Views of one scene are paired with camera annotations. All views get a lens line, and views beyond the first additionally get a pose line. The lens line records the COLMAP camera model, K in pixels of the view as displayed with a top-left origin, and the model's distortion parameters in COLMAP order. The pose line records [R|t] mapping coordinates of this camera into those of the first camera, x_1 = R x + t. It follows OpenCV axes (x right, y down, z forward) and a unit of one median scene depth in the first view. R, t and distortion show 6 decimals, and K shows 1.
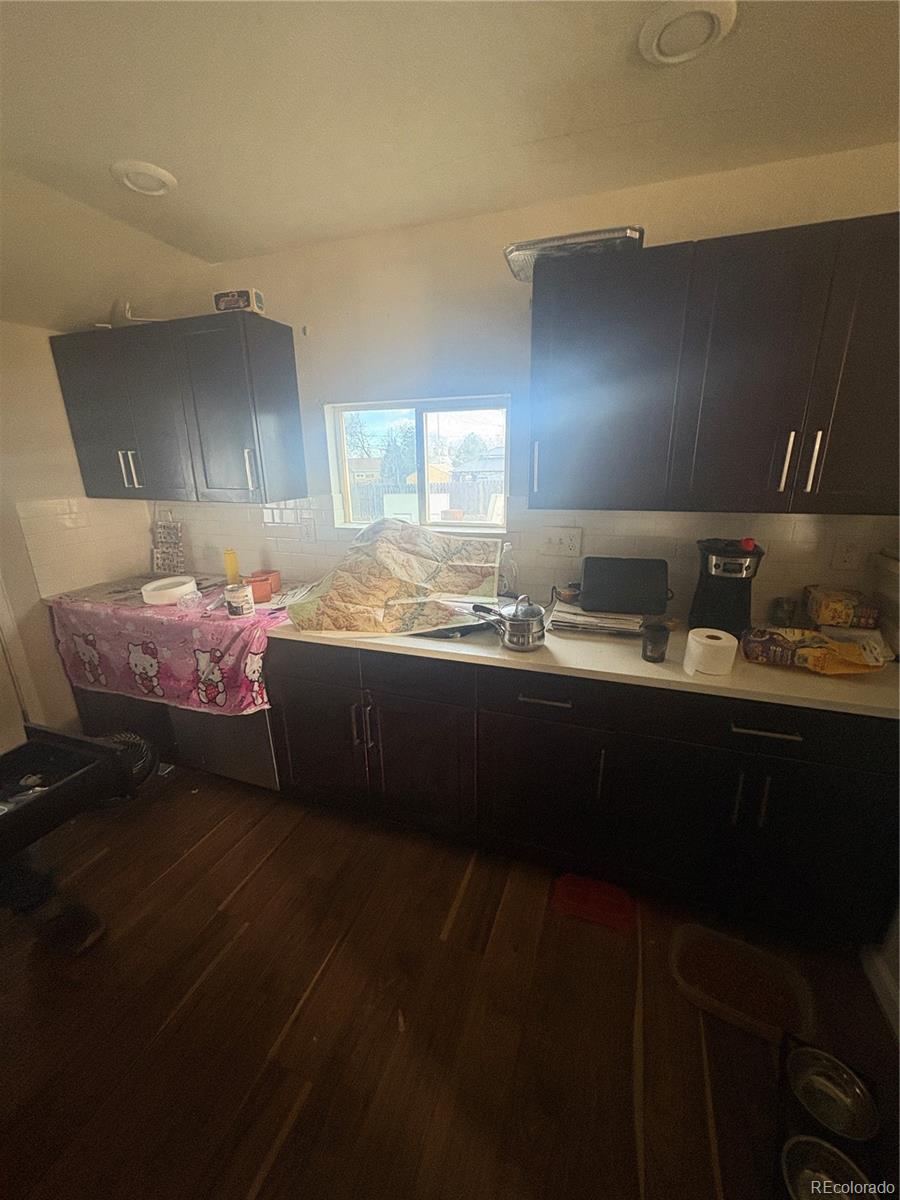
lens RADIAL K [[476.3, 0, 448.6], [0, 476.3, 598.3], [0, 0, 1]] dist [-0.000361, -0.000295]
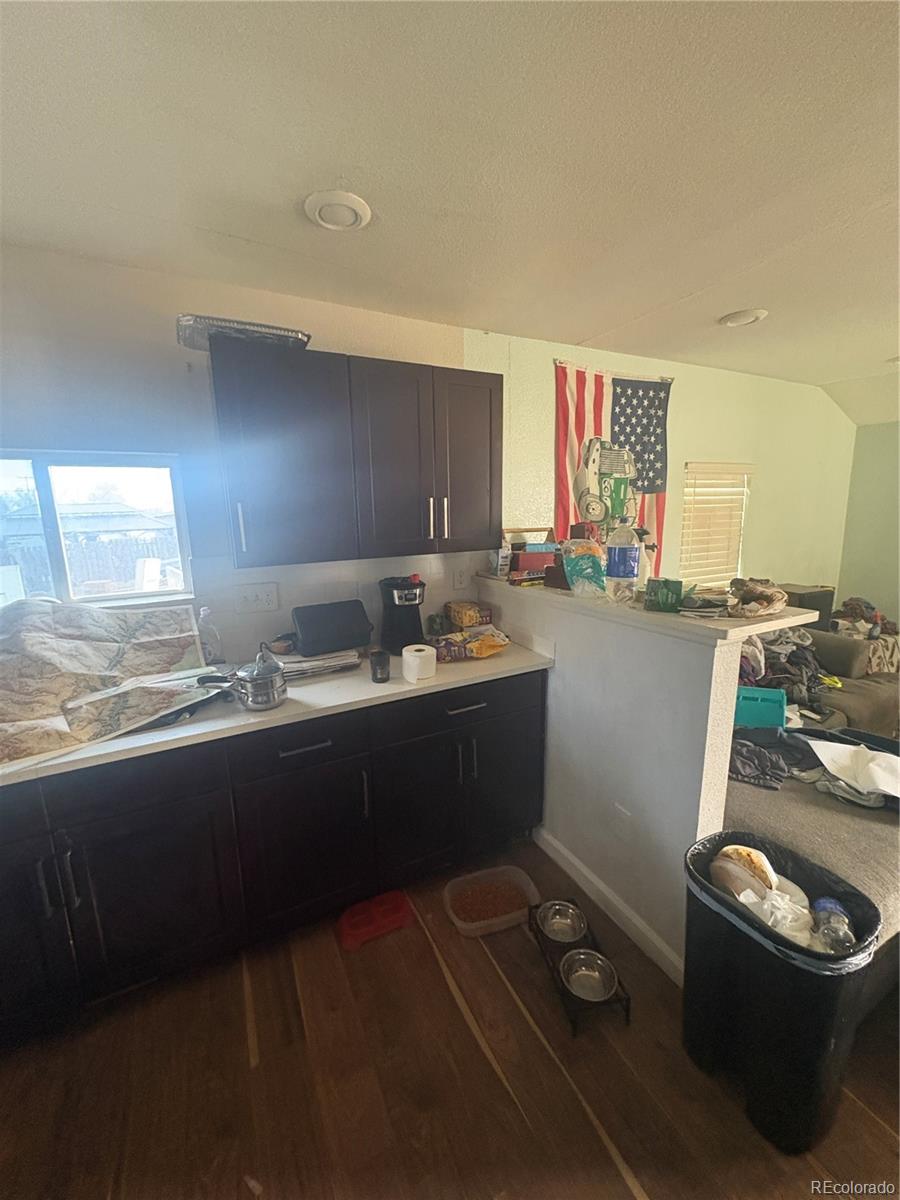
lens RADIAL K [[476.3, 0, 448.6], [0, 476.3, 598.3], [0, 0, 1]] dist [-0.000361, -0.000295]
pose [[0.681421, -0.138483, 0.718671, -0.238607], [0.218653, 0.975611, -0.019326, -0.011184], [-0.698467, 0.170308, 0.695082, 0.011155]]
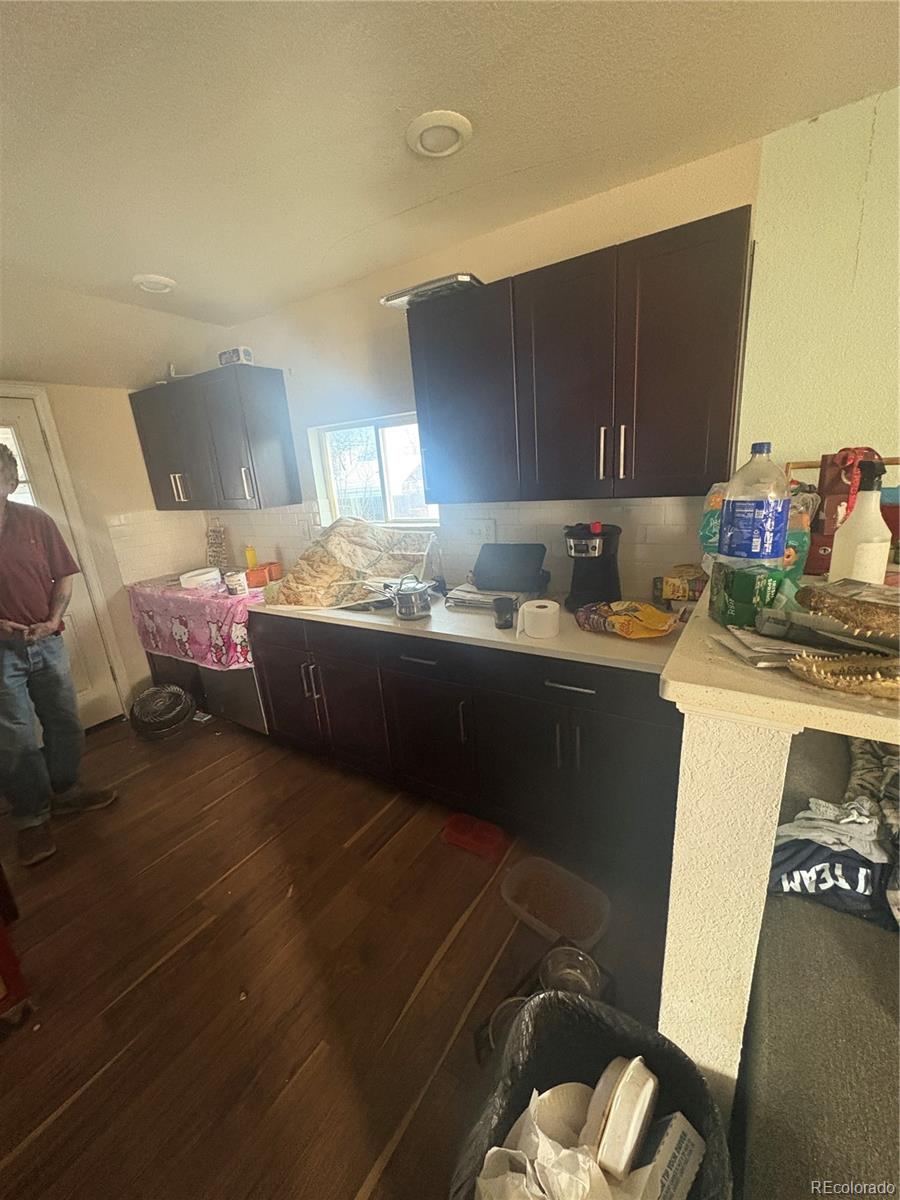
lens RADIAL K [[476.3, 0, 448.6], [0, 476.3, 598.3], [0, 0, 1]] dist [-0.000361, -0.000295]
pose [[0.973301, 0.003483, -0.229507, 0.470986], [-0.005320, 0.999959, -0.007387, 0.055447], [0.229472, 0.008411, 0.973279, -0.151248]]
